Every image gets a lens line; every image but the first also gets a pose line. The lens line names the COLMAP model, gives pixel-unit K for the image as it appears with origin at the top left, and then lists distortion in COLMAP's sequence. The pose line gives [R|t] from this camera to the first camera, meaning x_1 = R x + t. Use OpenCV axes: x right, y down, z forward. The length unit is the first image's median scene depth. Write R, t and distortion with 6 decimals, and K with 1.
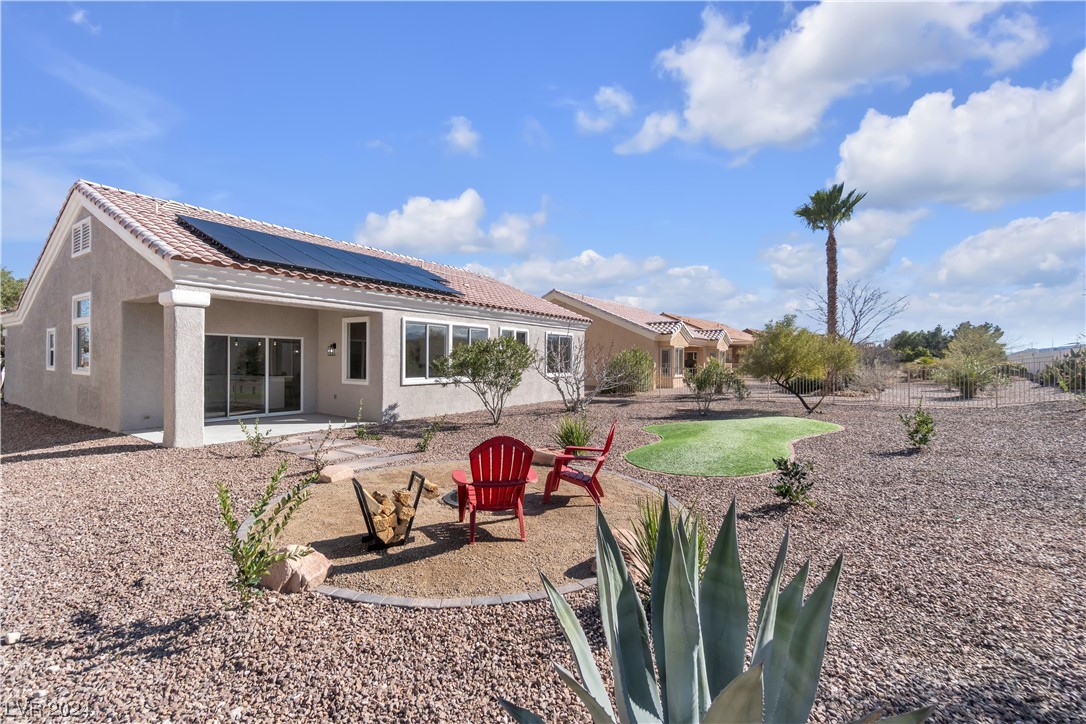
lens RADIAL K [[479.4, 0, 543.0], [0, 479.4, 362.0], [0, 0, 1]] dist [-0.003382, 0.000978]
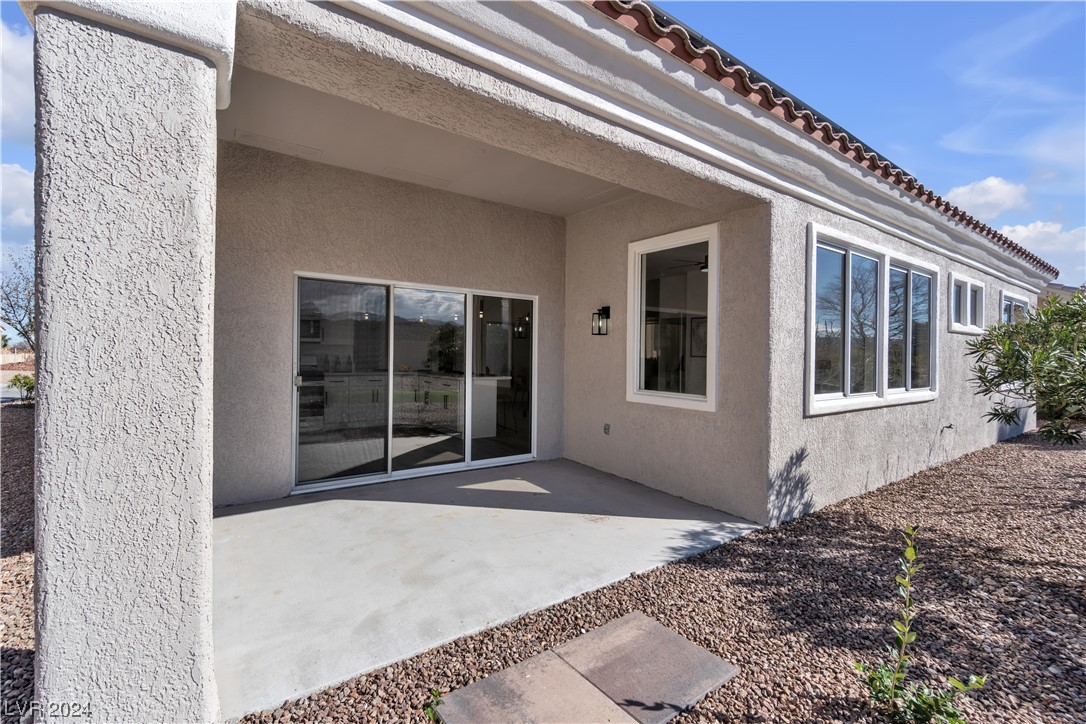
lens RADIAL K [[479.4, 0, 543.0], [0, 479.4, 362.0], [0, 0, 1]] dist [-0.003382, 0.000978]
pose [[0.934407, 0.015382, -0.355874, -0.347634], [-0.011351, 0.999846, 0.013411, 0.006695], [0.356025, -0.008492, 0.934438, 0.597589]]
